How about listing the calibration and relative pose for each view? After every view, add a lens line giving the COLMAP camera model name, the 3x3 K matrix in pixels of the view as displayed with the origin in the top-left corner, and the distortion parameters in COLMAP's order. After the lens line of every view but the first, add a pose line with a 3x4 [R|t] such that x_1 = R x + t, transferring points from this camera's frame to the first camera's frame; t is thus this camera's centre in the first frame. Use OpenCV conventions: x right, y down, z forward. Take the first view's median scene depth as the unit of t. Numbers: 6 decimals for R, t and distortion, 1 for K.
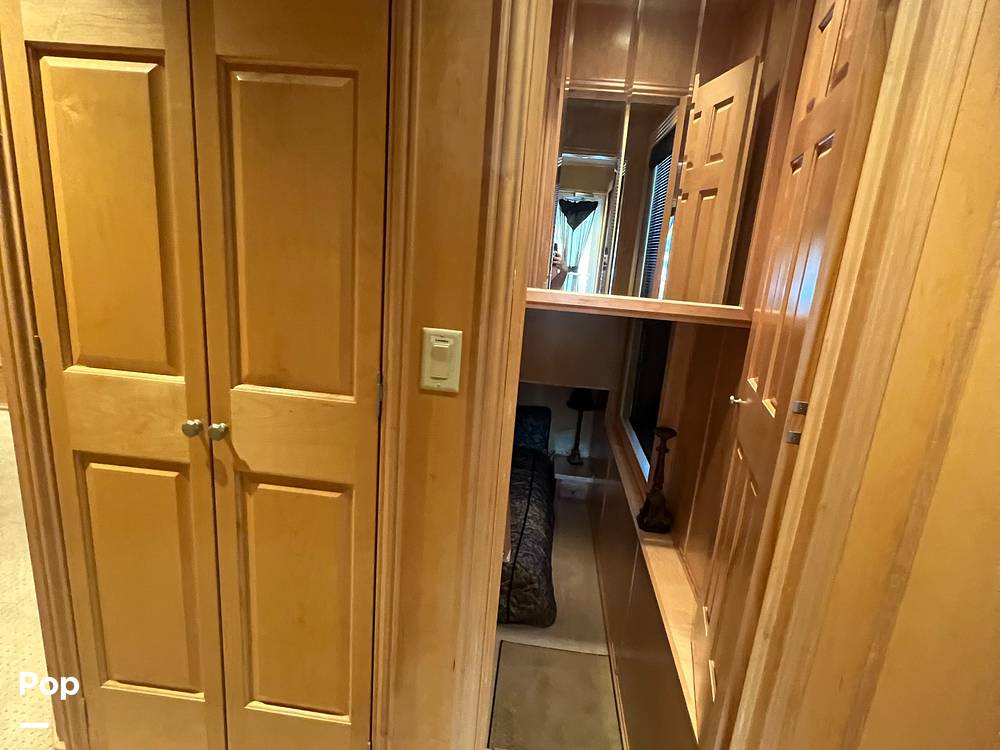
lens RADIAL K [[533.2, 0, 499.1], [0, 533.2, 373.9], [0, 0, 1]] dist [-0.005980, 0.005110]
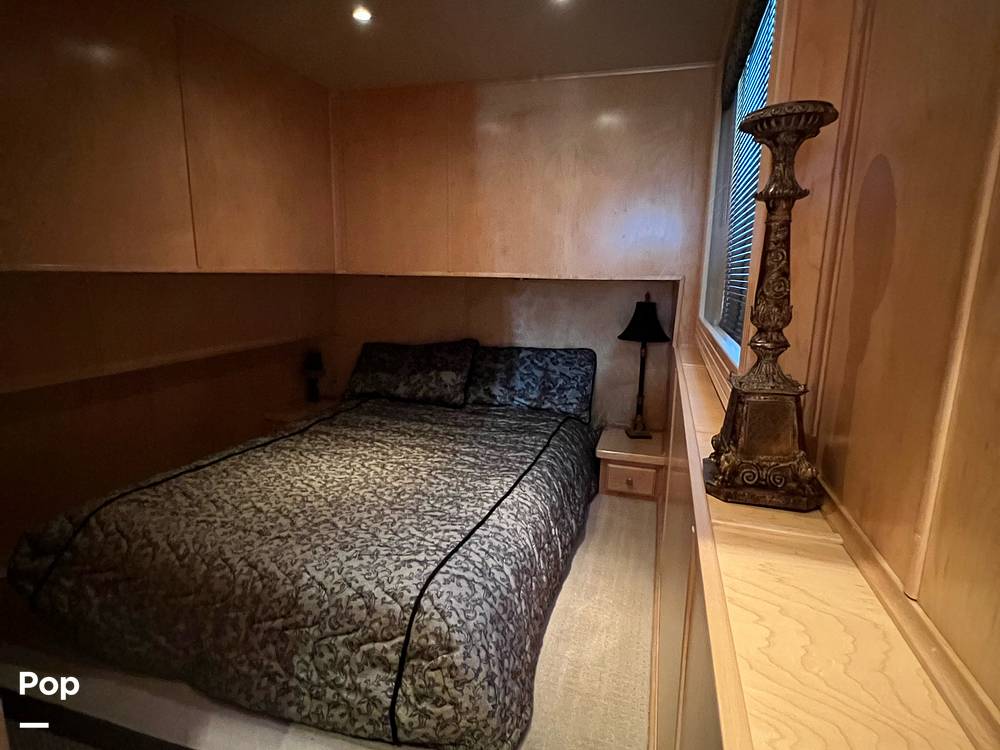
lens RADIAL K [[533.2, 0, 501.8], [0, 533.2, 377.1], [0, 0, 1]] dist [-0.005980, 0.005110]
pose [[0.978392, -0.025824, -0.205141, 0.186348], [0.014230, 0.998227, -0.057796, 0.209957], [0.206270, 0.053628, 0.977024, 0.600978]]
